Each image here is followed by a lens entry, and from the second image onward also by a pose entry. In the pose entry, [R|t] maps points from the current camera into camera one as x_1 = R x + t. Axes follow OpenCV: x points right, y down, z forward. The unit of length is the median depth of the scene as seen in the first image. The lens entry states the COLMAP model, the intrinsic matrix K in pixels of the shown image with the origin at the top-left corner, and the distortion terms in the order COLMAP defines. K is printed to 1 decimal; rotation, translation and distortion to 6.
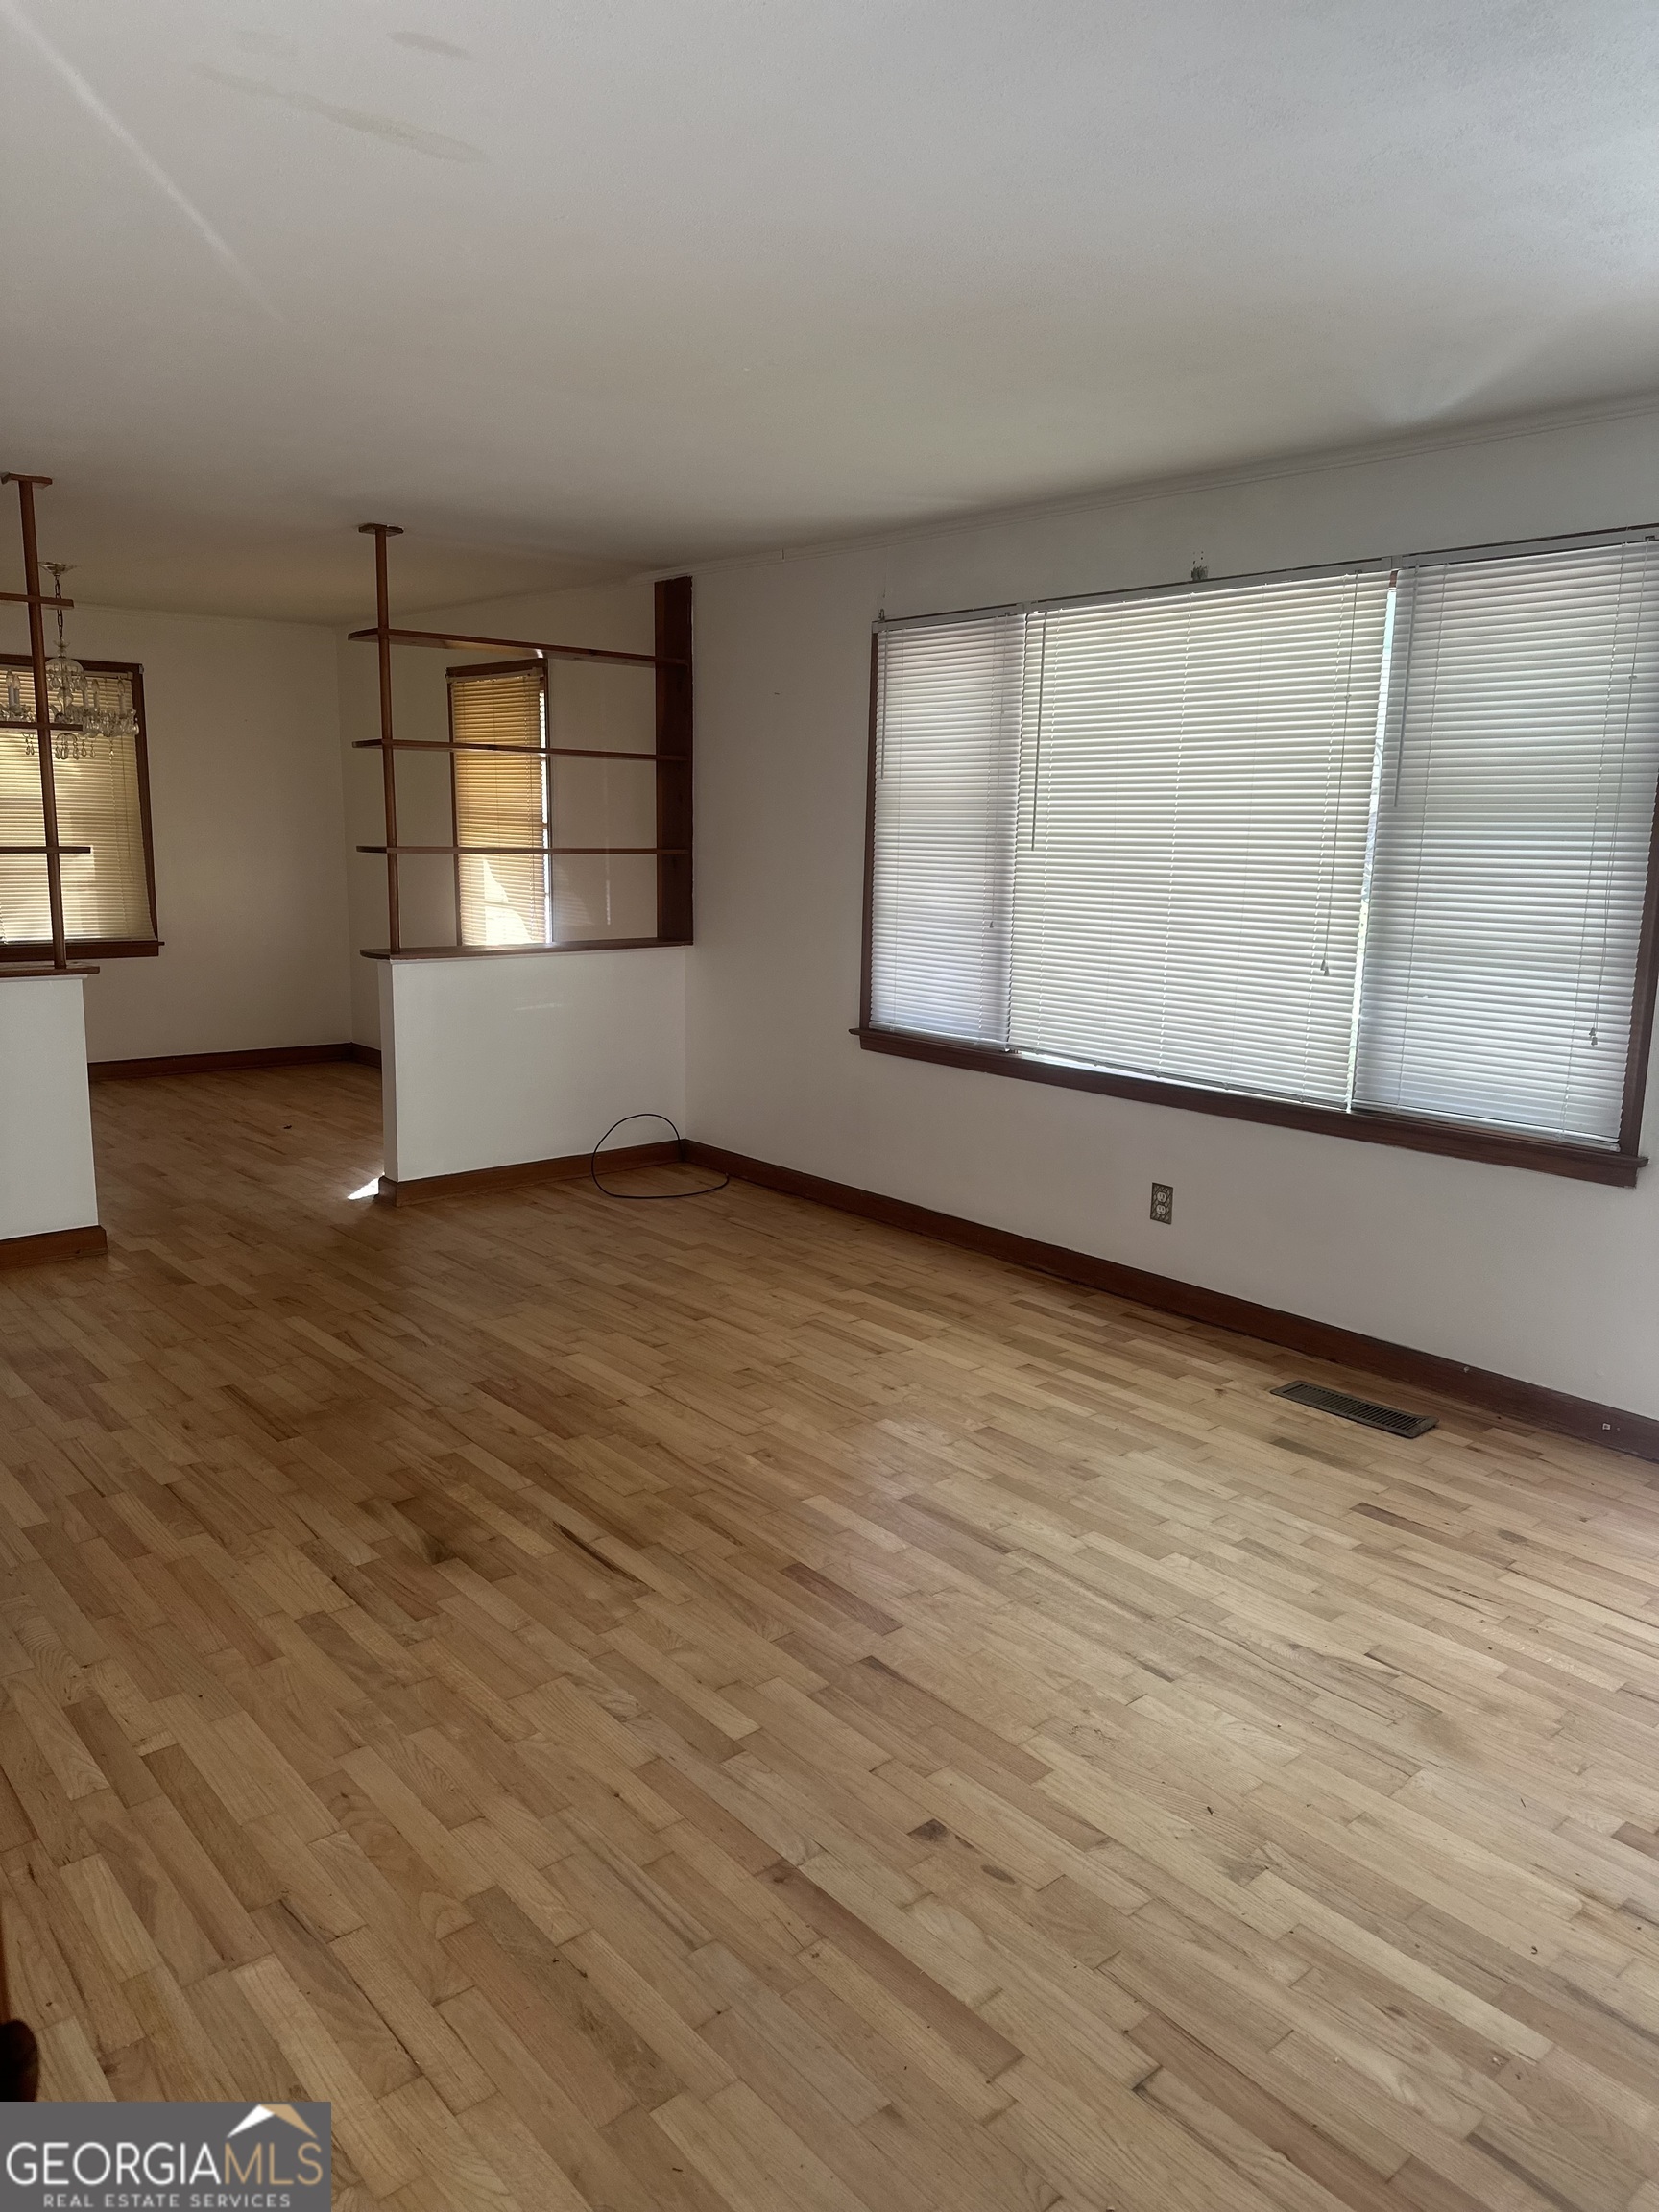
lens RADIAL K [[1528.6, 0, 829.5], [0, 1528.6, 1106.0], [0, 0, 1]] dist [0.191566, -0.348373]
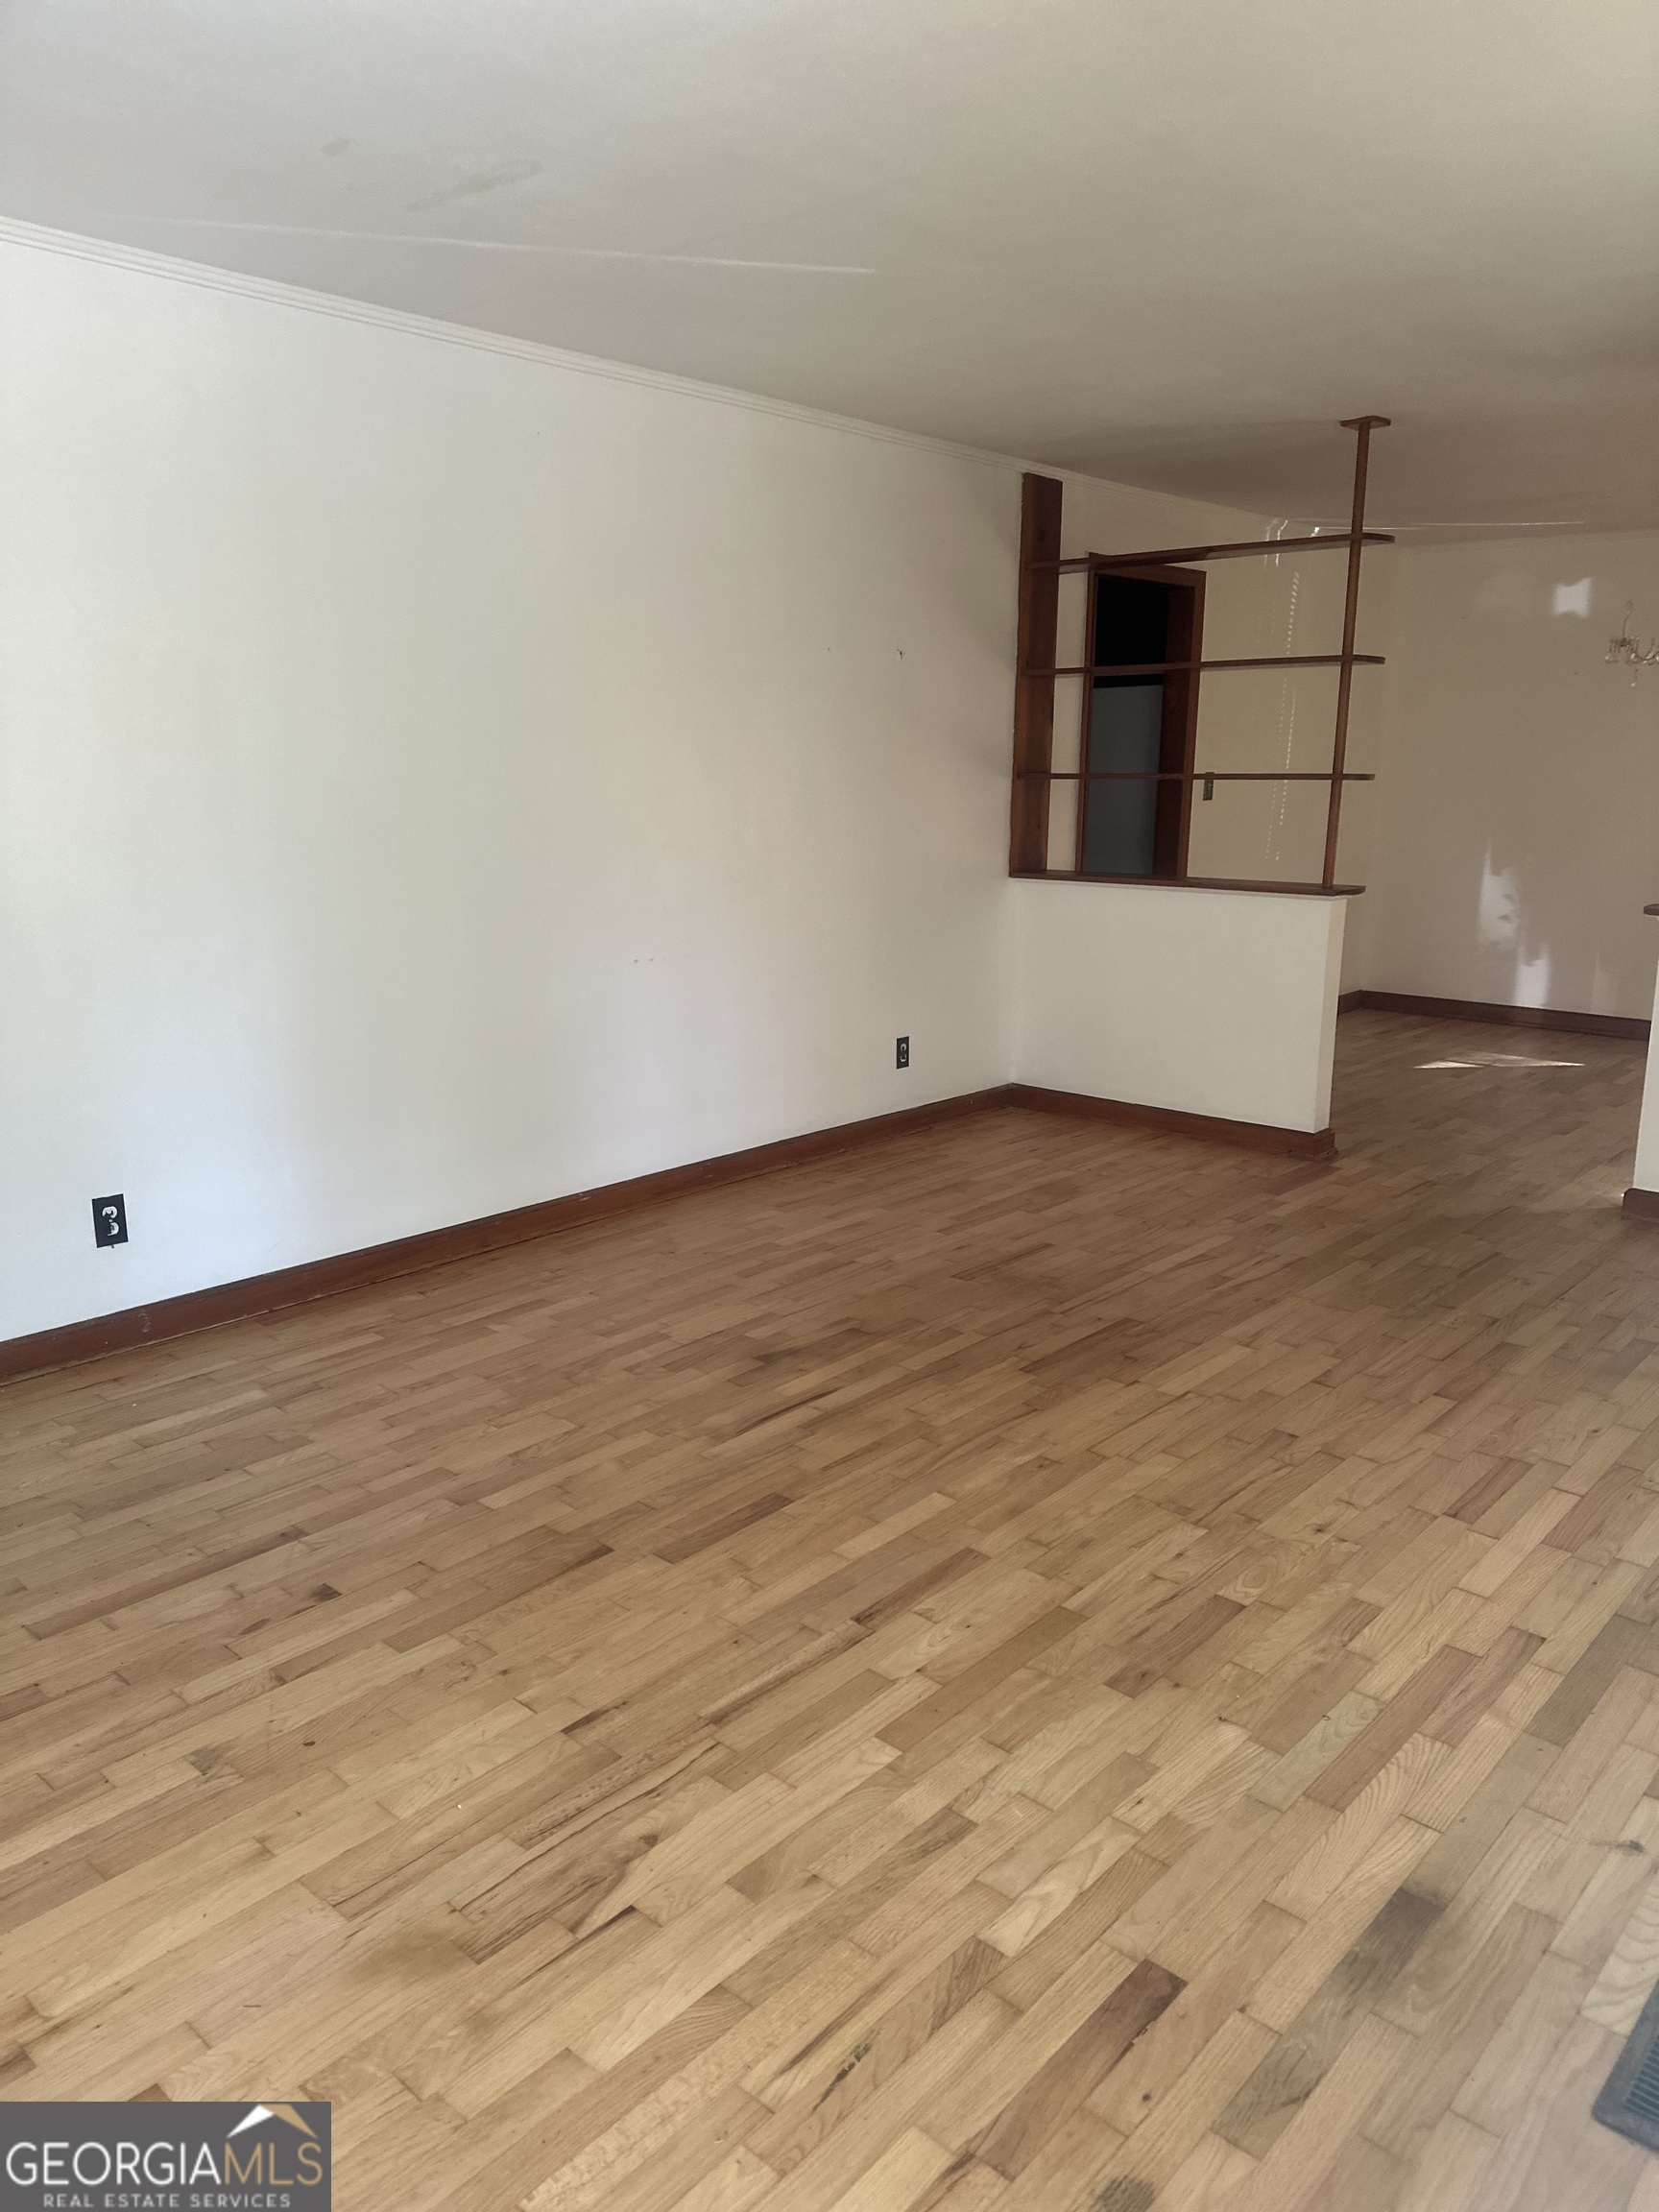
lens RADIAL K [[1539.8, 0, 889.9], [0, 1539.8, 1106.2], [0, 0, 1]] dist [0.141763, -0.217420]
pose [[0.141727, 0.195604, -0.970388, 0.819498], [-0.184990, 0.968247, 0.168155, -0.107365], [0.972467, 0.155680, 0.173412, 0.801388]]
